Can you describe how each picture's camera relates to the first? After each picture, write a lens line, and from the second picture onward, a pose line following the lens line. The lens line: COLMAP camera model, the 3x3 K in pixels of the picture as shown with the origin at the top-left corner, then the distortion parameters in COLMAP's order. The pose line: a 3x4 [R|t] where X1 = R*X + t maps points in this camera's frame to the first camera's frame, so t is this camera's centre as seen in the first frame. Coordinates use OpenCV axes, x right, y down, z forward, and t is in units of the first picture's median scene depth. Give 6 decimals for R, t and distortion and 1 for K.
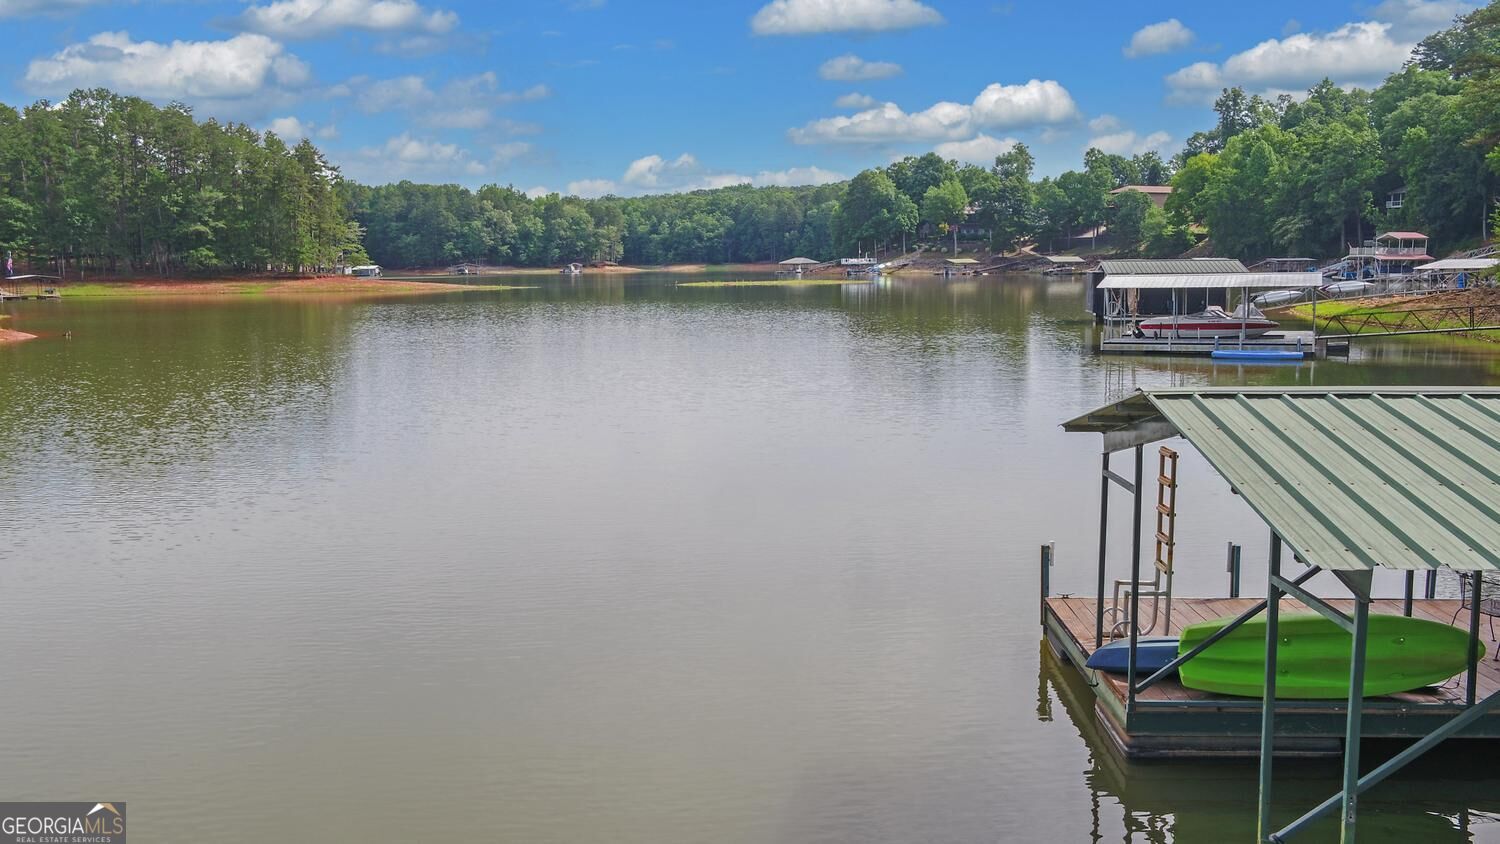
lens RADIAL K [[1303.2, 0, 750.0], [0, 1303.2, 422.0], [0, 0, 1]] dist [-0.000525, 0.009564]
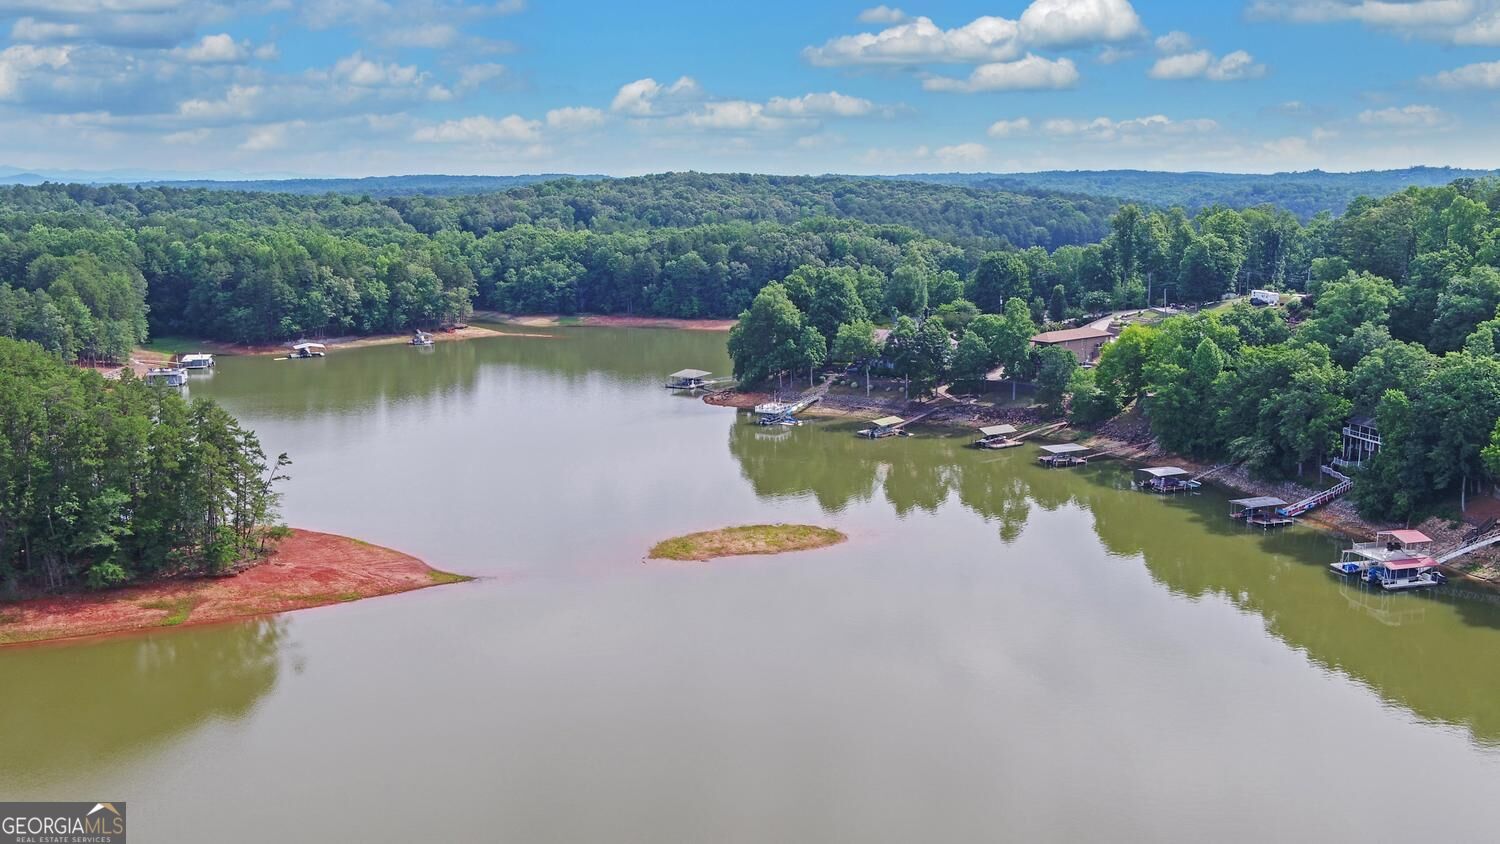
lens RADIAL K [[1314.1, 0, 750.0], [0, 1314.1, 422.0], [0, 0, 1]] dist [0.005480, 0.005821]
pose [[0.987915, -0.027519, 0.152537, -0.105102], [0.020263, 0.998597, 0.048920, -0.209413], [-0.153669, -0.045238, 0.987086, 0.064900]]
